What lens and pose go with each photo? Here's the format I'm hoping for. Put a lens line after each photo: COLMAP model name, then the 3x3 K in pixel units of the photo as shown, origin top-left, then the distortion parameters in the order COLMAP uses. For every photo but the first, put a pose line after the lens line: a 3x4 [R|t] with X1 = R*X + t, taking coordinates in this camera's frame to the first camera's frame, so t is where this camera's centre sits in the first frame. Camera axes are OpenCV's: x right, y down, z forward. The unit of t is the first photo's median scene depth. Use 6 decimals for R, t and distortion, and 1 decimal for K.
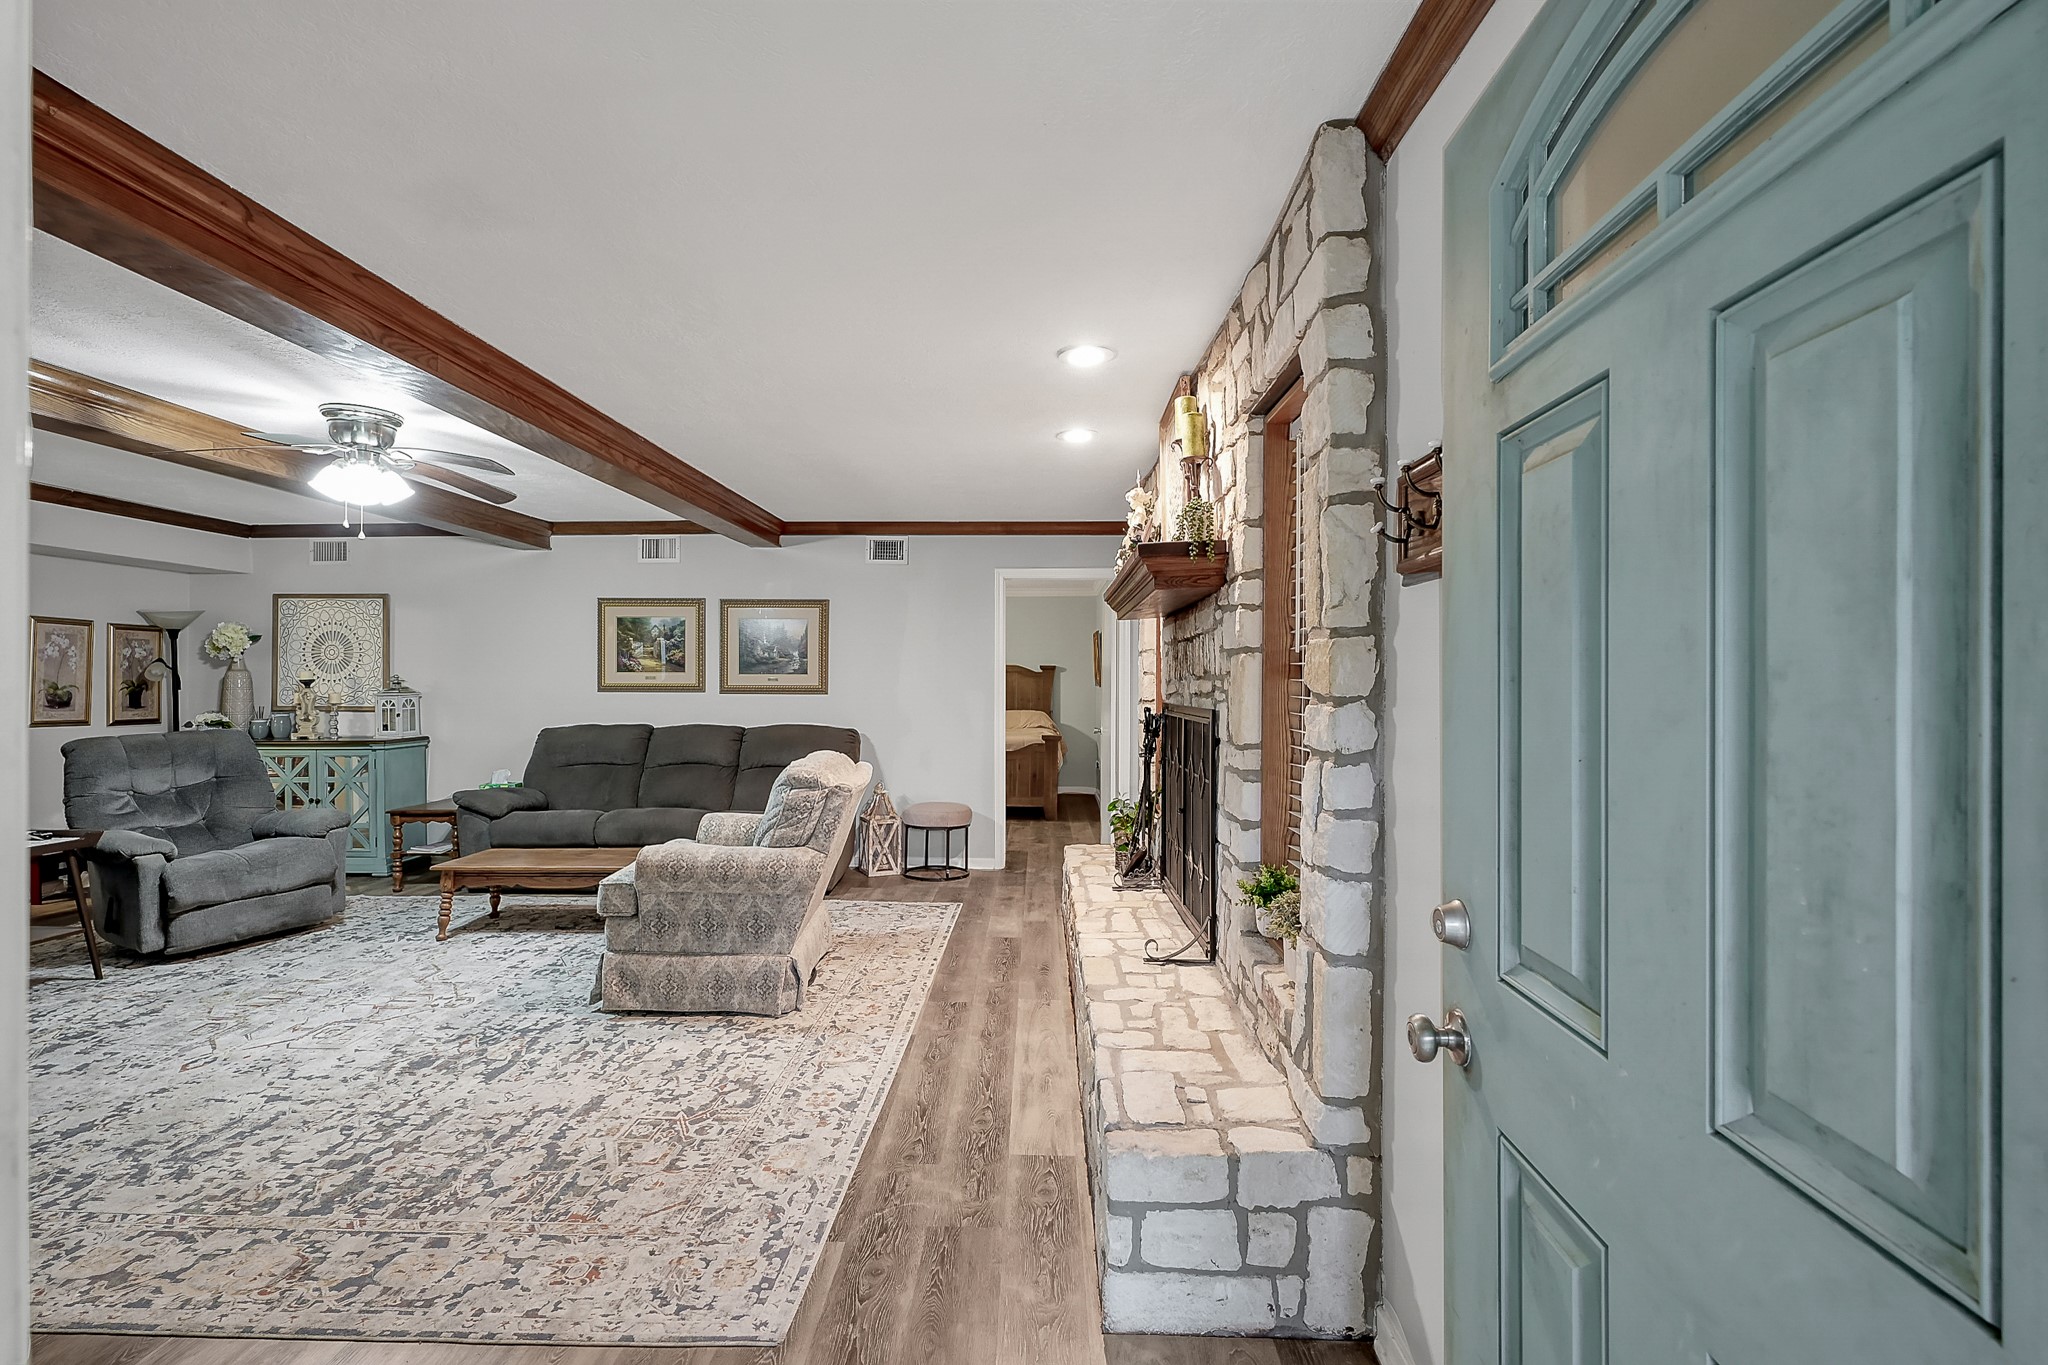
lens RADIAL K [[946.9, 0, 1024.3], [0, 946.9, 684.6], [0, 0, 1]] dist [-0.000750, 0.000260]
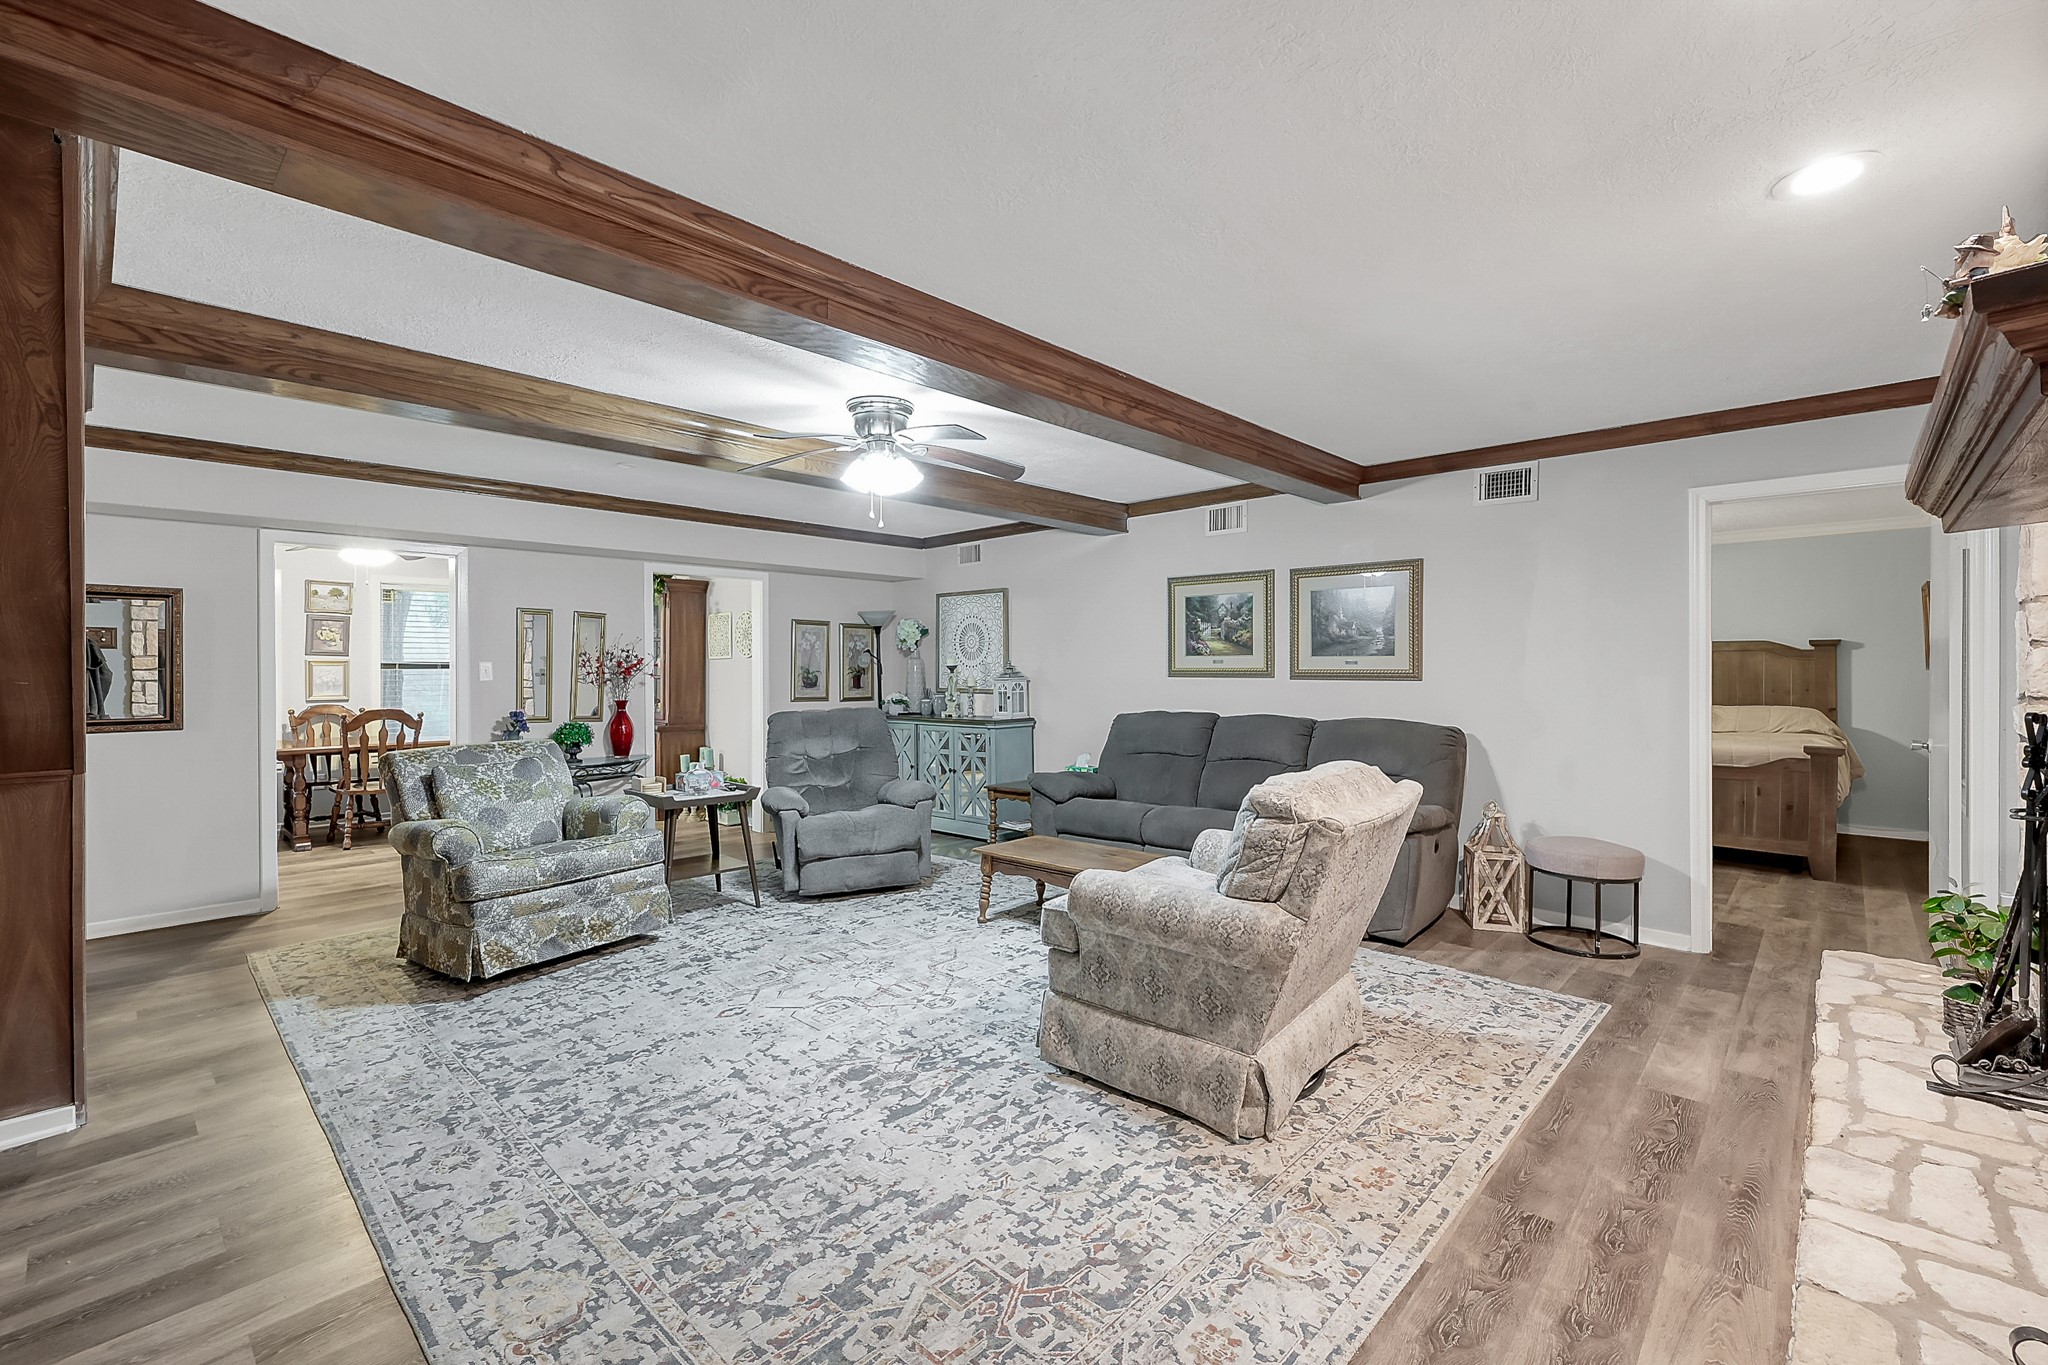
lens RADIAL K [[884.3, 0, 1023.8], [0, 884.3, 670.4], [0, 0, 1]] dist [-0.001703, 0.000772]
pose [[0.740065, -0.001887, -0.672533, 0.056662], [0.001821, 0.999998, -0.000803, 0.002317], [0.672533, -0.000630, 0.740067, 0.361962]]
